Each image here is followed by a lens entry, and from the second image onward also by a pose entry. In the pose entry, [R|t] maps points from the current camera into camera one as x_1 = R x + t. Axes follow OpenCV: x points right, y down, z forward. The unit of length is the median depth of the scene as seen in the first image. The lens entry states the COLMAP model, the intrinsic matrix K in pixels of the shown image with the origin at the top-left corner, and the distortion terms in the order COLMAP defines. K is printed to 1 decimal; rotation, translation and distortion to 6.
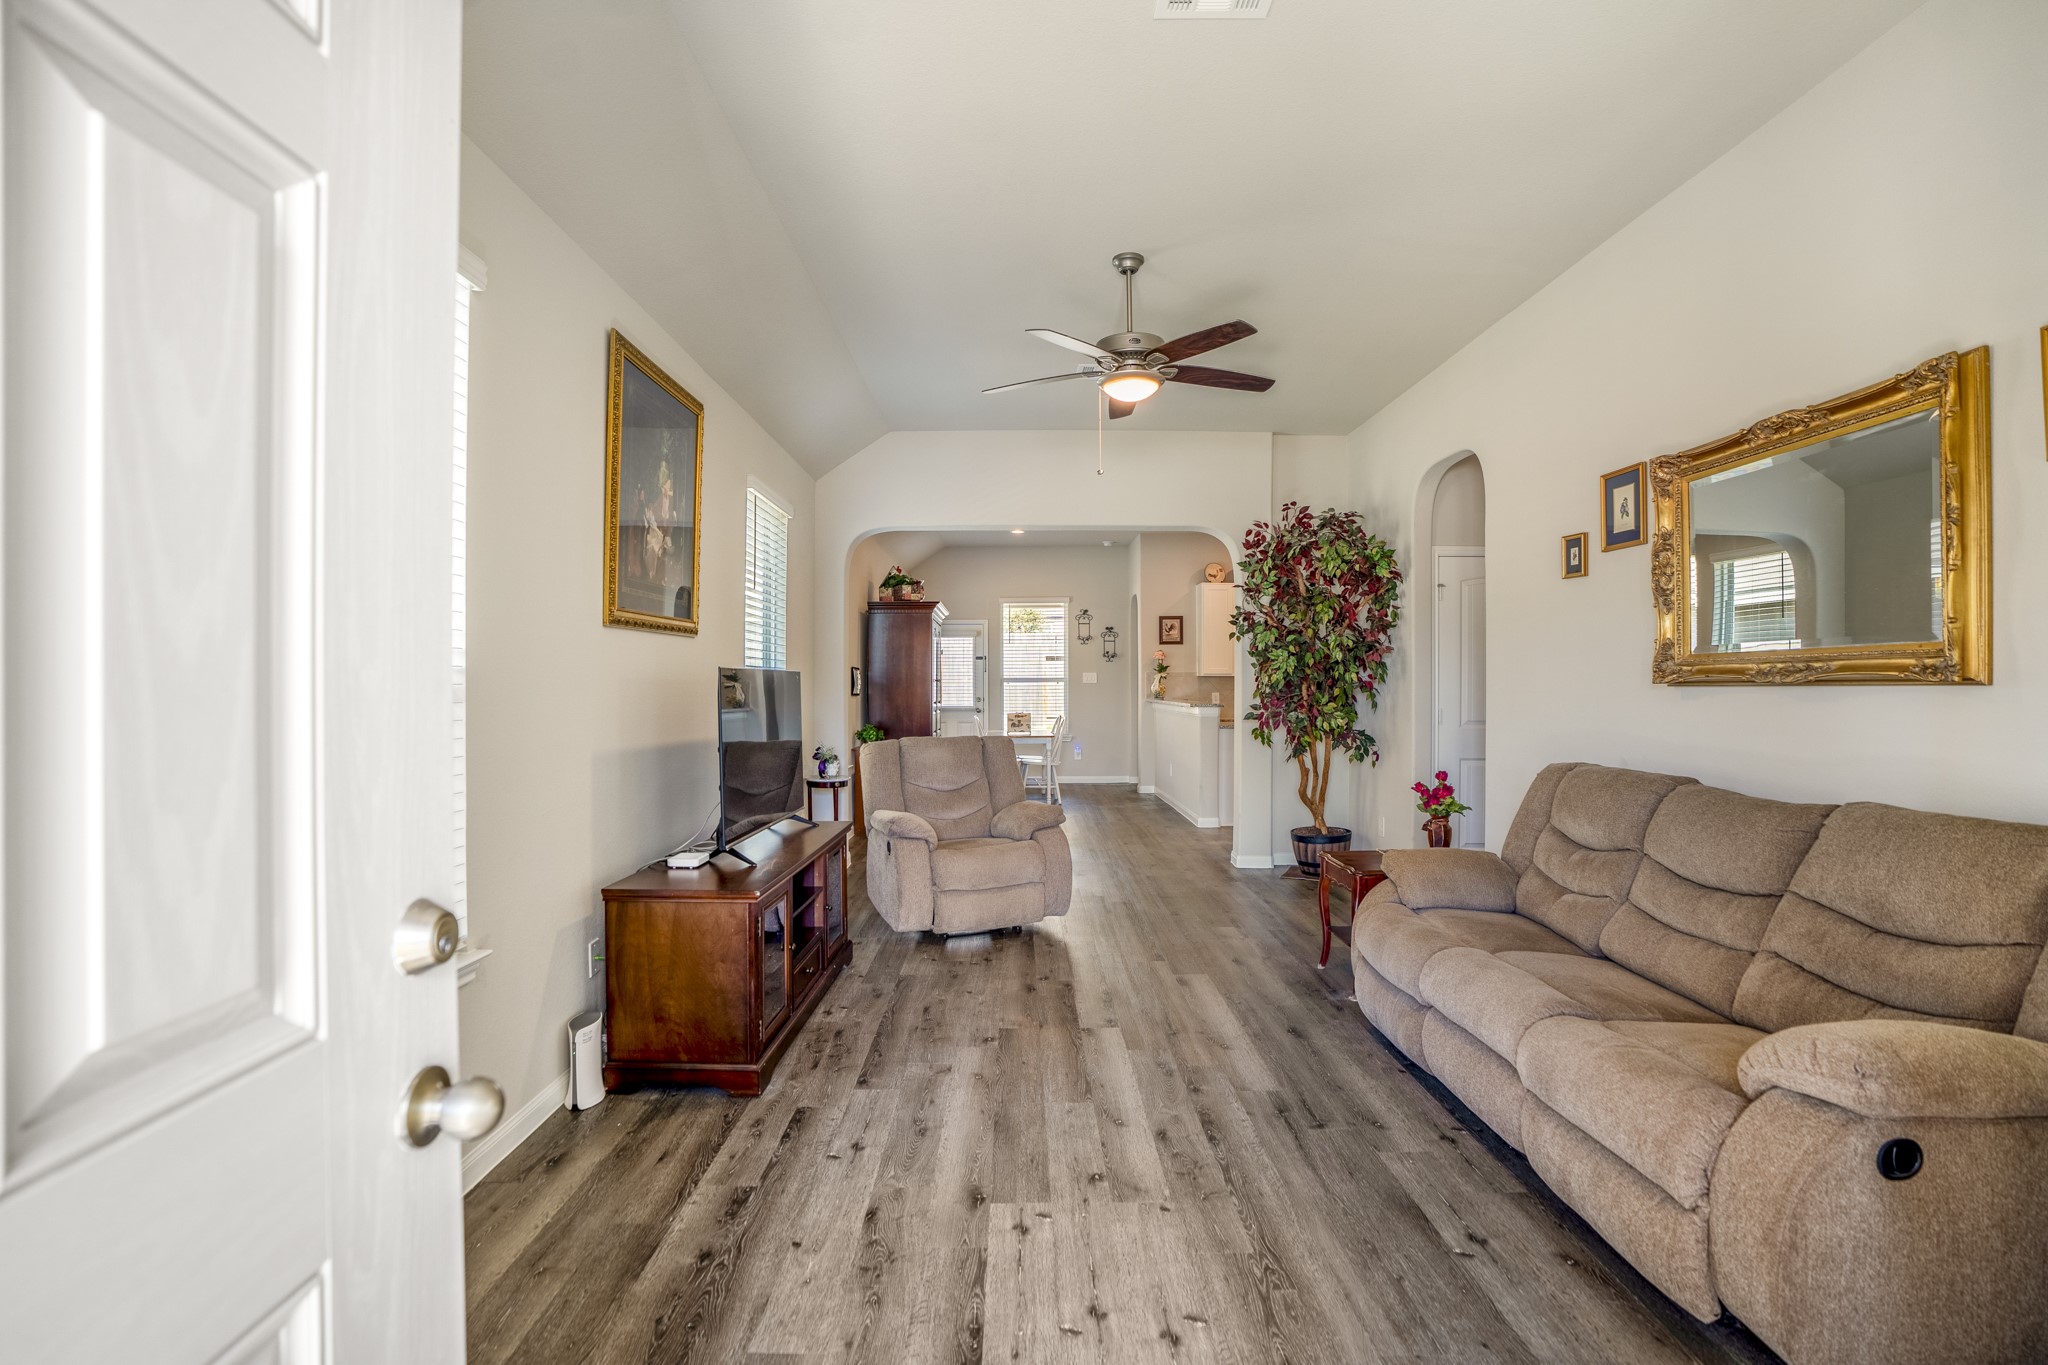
lens RADIAL K [[973.3, 0, 1043.1], [0, 973.3, 686.1], [0, 0, 1]] dist [-0.058849, 0.021350]
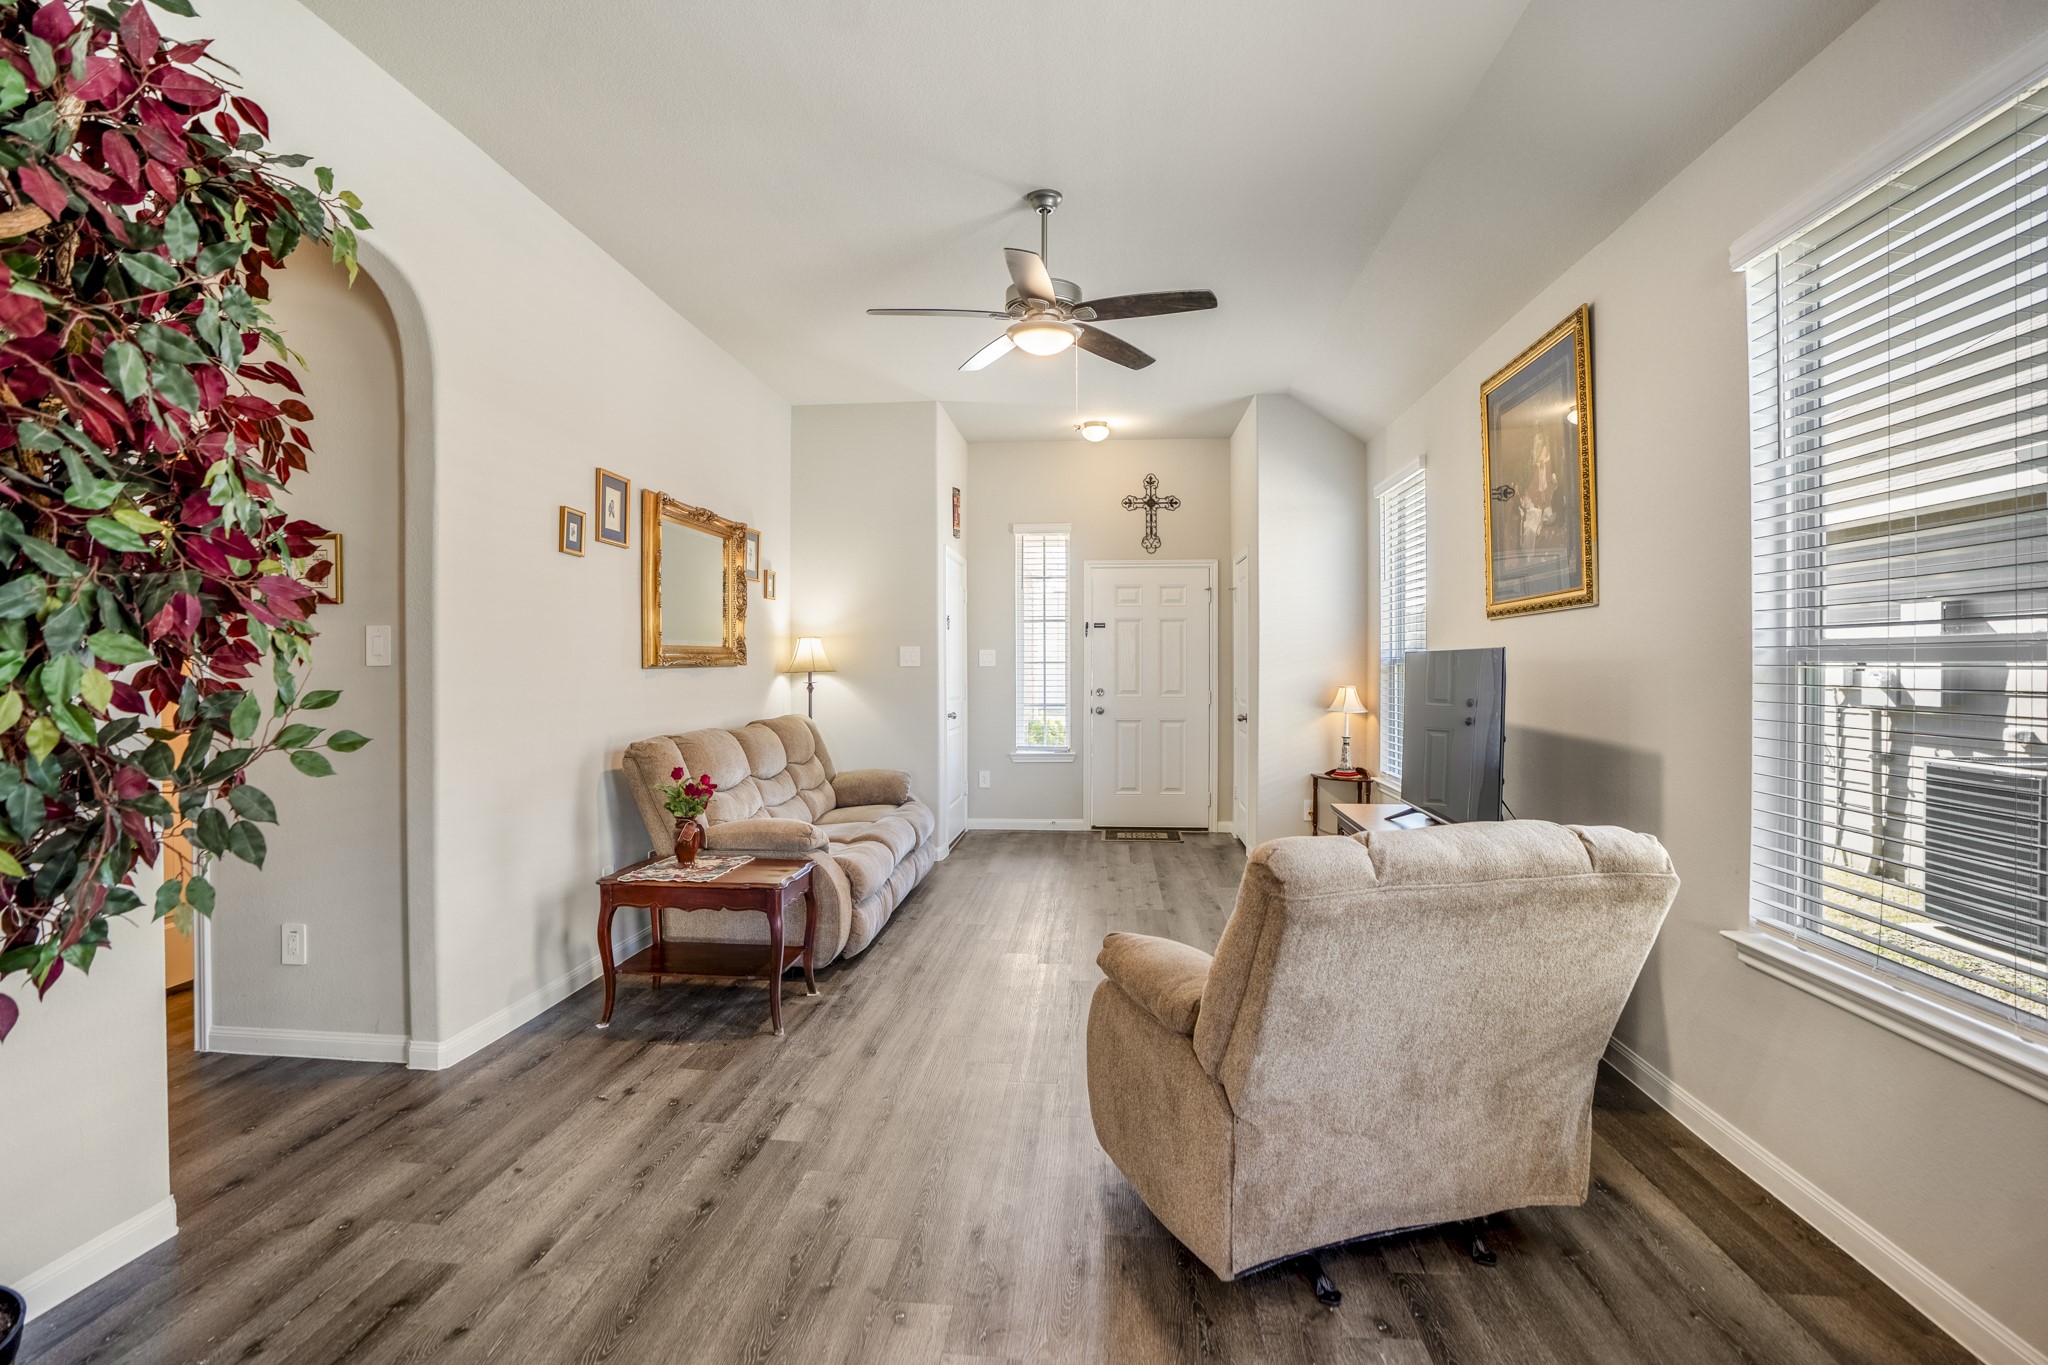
lens RADIAL K [[973.3, 0, 1007.9], [0, 973.3, 673.3], [0, 0, 1]] dist [-0.058849, 0.021350]
pose [[-0.991299, -0.004063, 0.131566, 0.002737], [-0.002412, 0.999916, 0.012706, -0.006179], [-0.131607, 0.012278, -0.991226, 1.200479]]
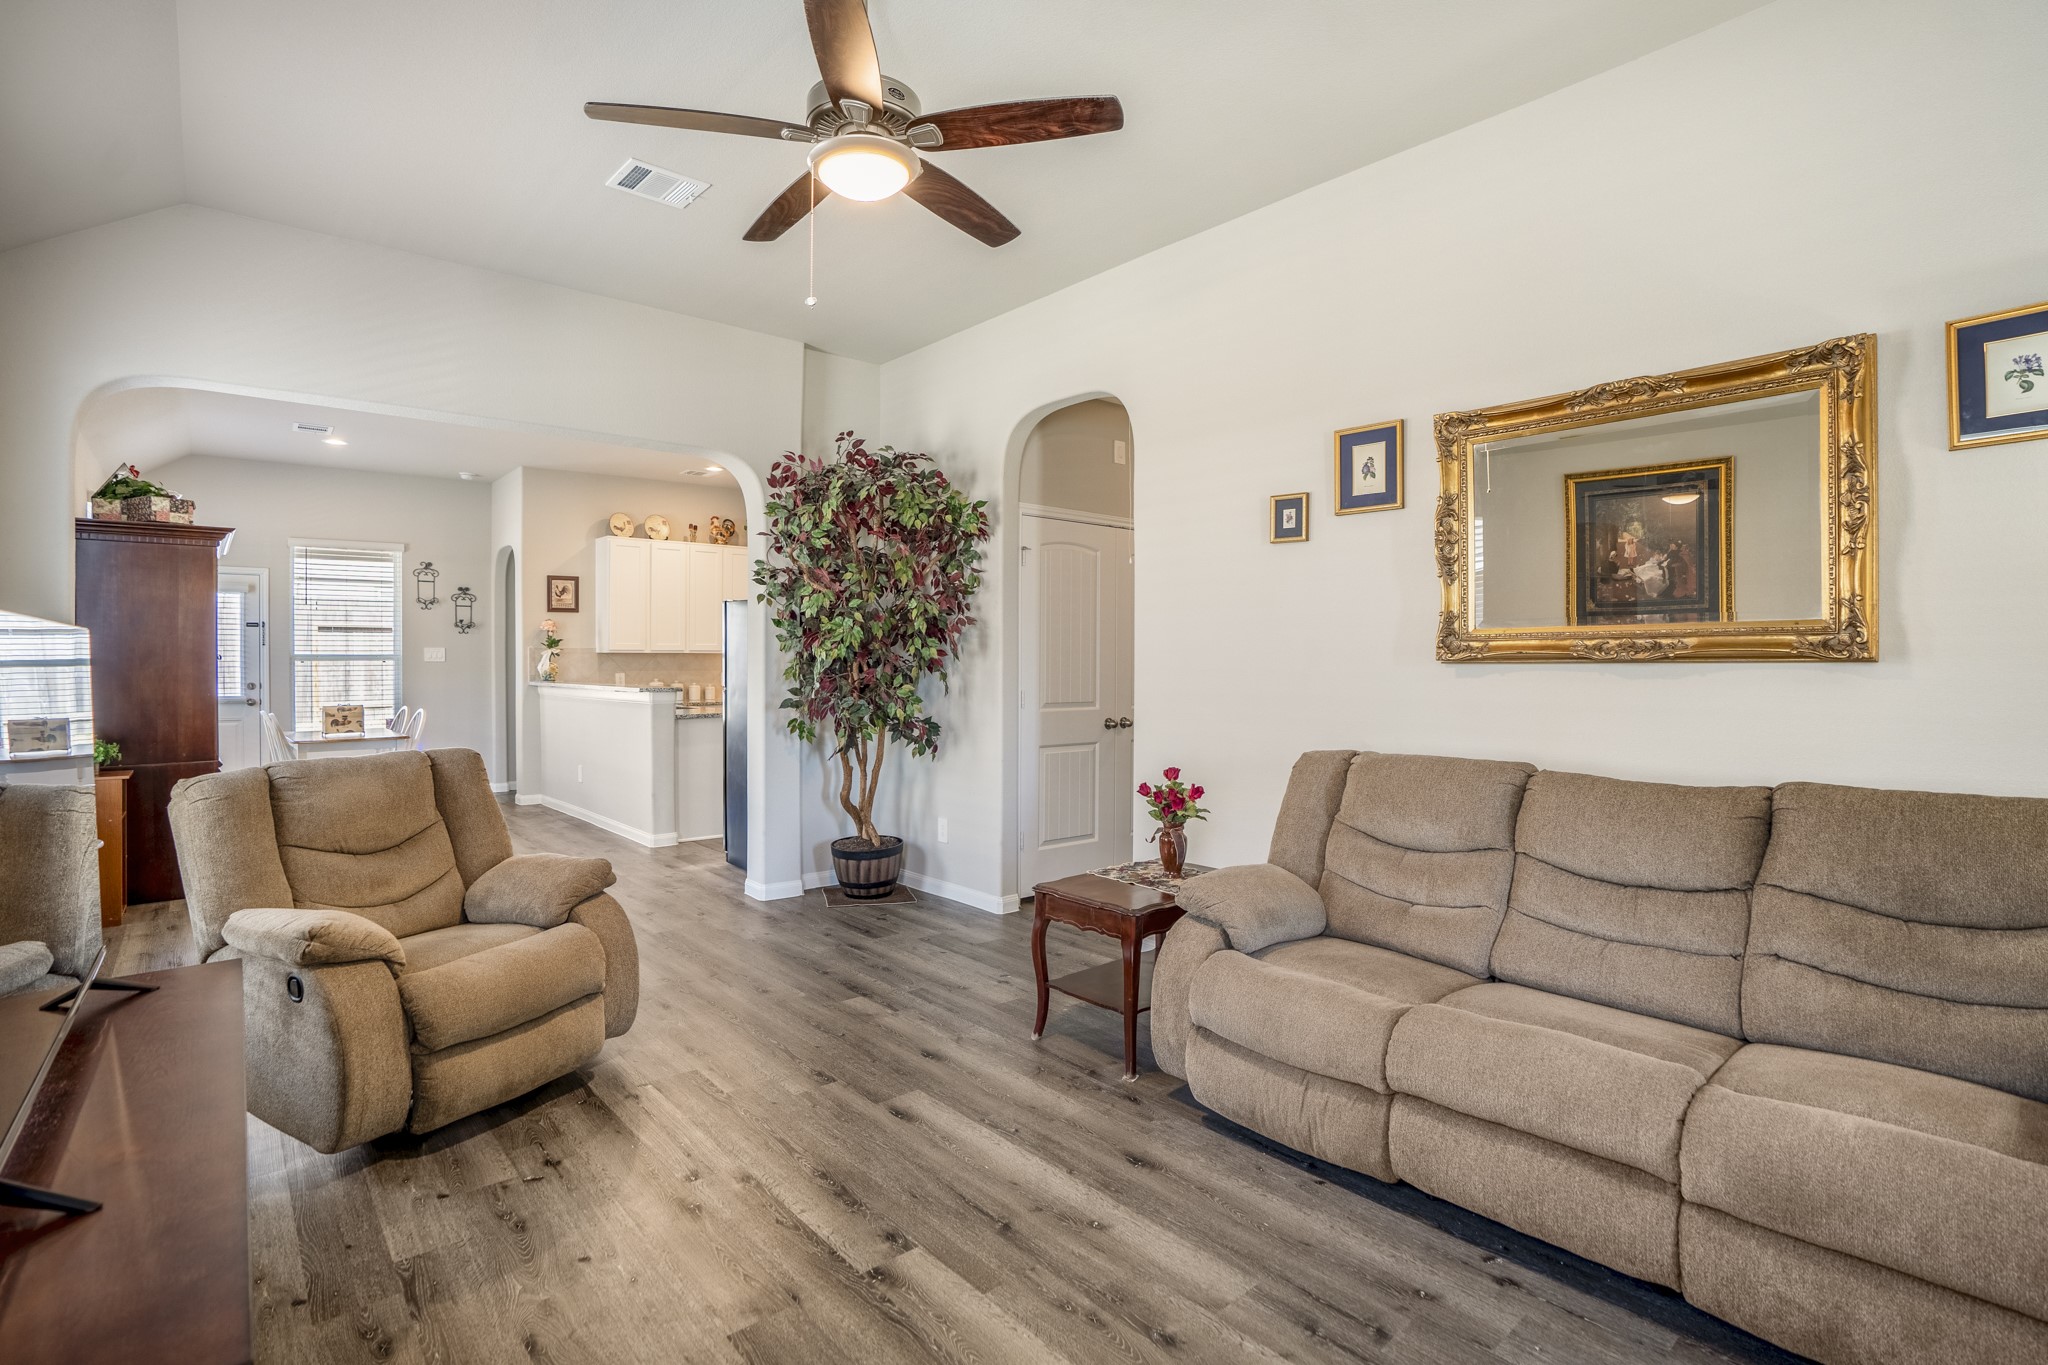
lens RADIAL K [[973.3, 0, 1033.0], [0, 973.3, 674.5], [0, 0, 1]] dist [-0.058849, 0.021350]
pose [[0.767265, -0.009075, 0.641266, -0.134749], [0.002489, 0.999934, 0.011173, -0.000314], [-0.641325, -0.006977, 0.767237, 0.291044]]
